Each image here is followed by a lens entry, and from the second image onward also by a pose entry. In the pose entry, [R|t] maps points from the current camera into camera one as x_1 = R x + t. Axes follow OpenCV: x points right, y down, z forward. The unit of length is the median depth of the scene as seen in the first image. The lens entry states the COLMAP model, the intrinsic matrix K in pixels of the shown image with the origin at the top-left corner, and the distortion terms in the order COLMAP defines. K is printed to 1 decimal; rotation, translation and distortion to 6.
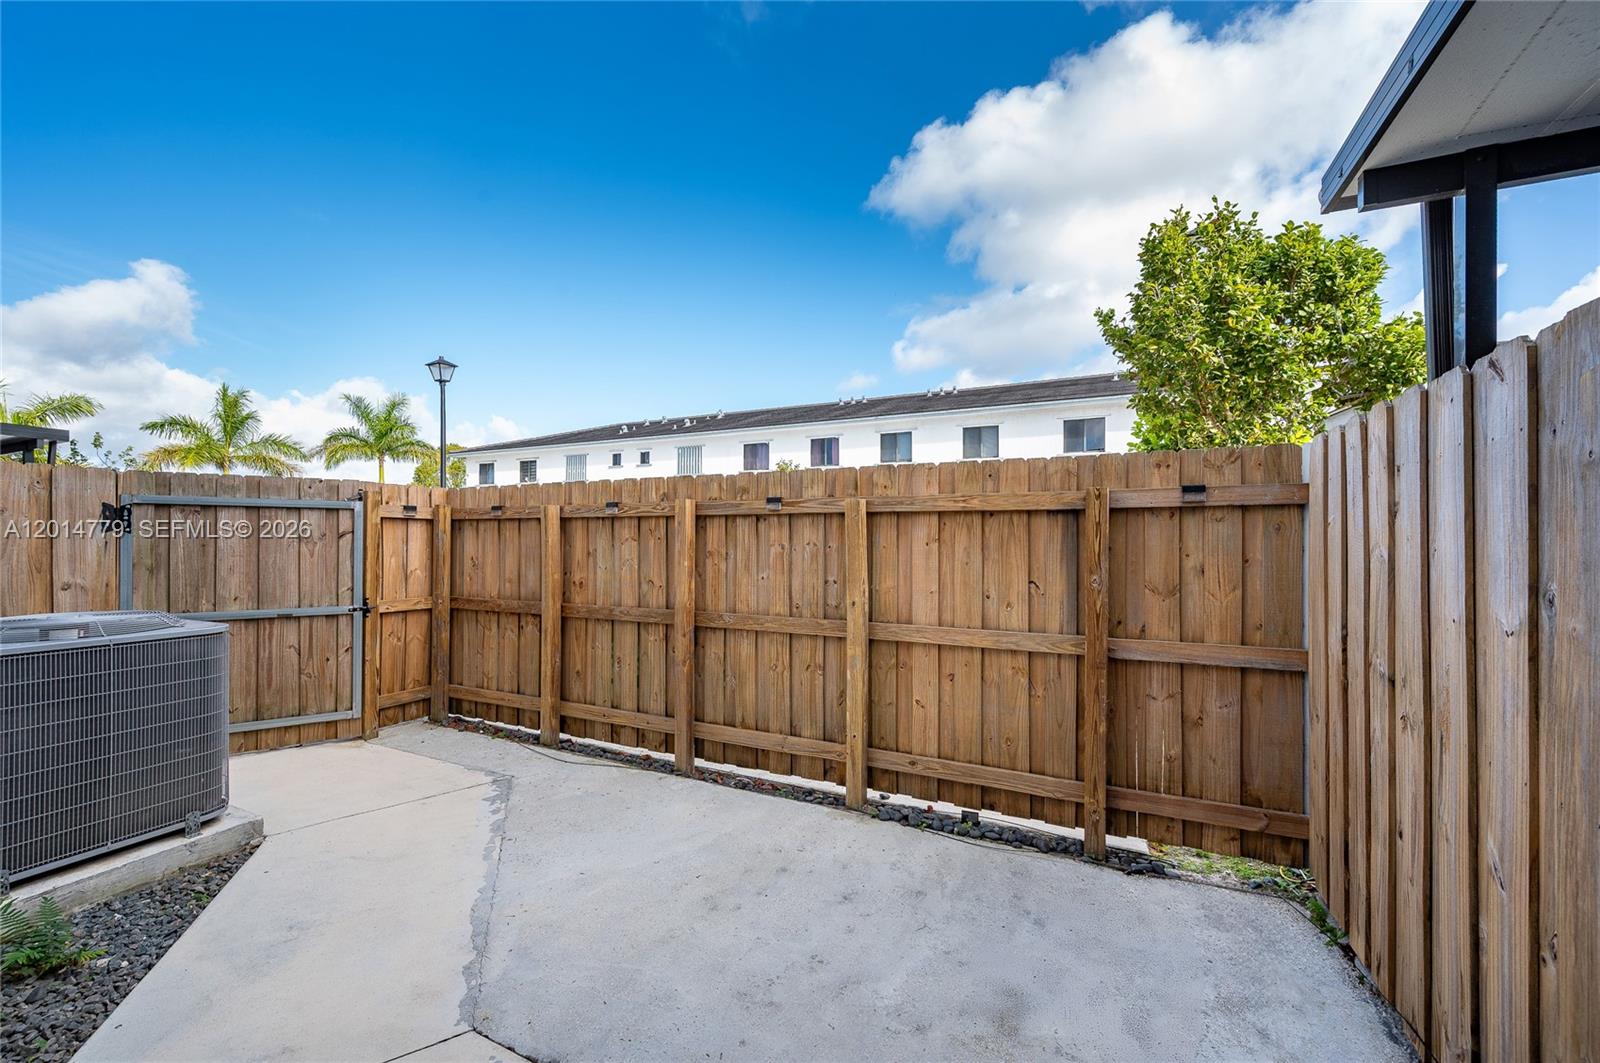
lens RADIAL K [[632.6, 0, 805.1], [0, 632.6, 533.0], [0, 0, 1]] dist [-0.001524, -0.000014]
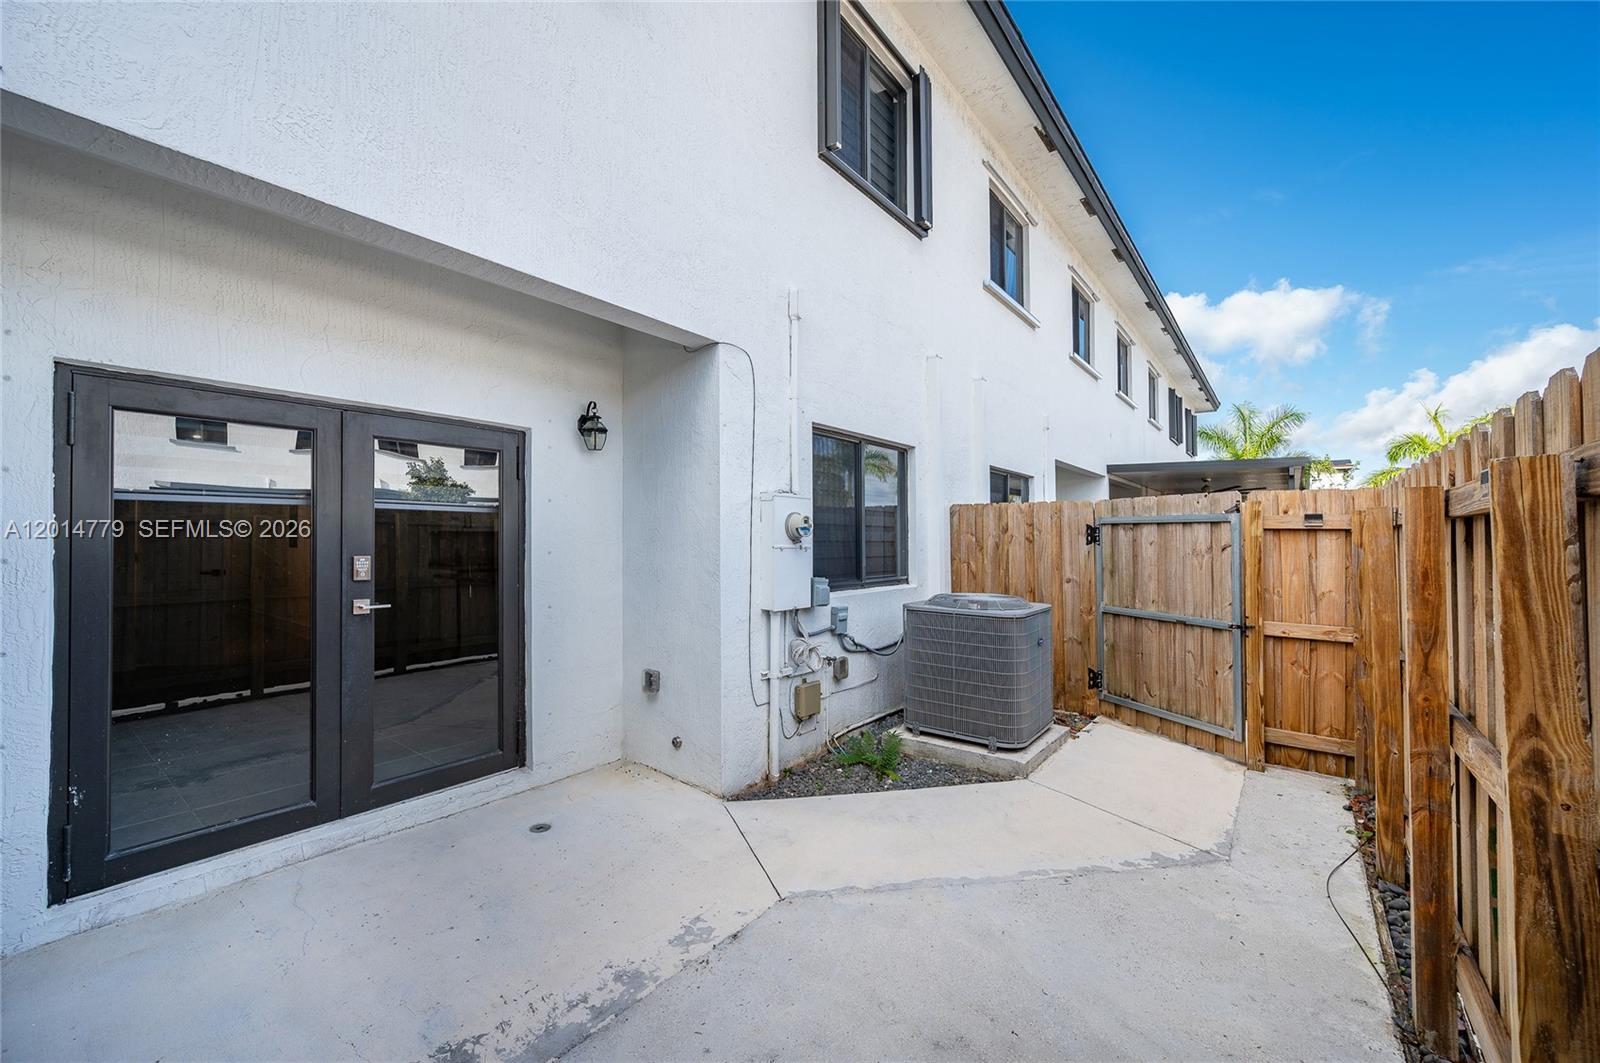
lens RADIAL K [[632.6, 0, 805.1], [0, 632.6, 533.0], [0, 0, 1]] dist [-0.001524, -0.000014]
pose [[-0.220296, -0.011656, -0.975364, 0.406476], [0.001906, 0.999922, -0.012380, -0.010518], [0.975431, -0.004586, -0.220256, 0.643883]]
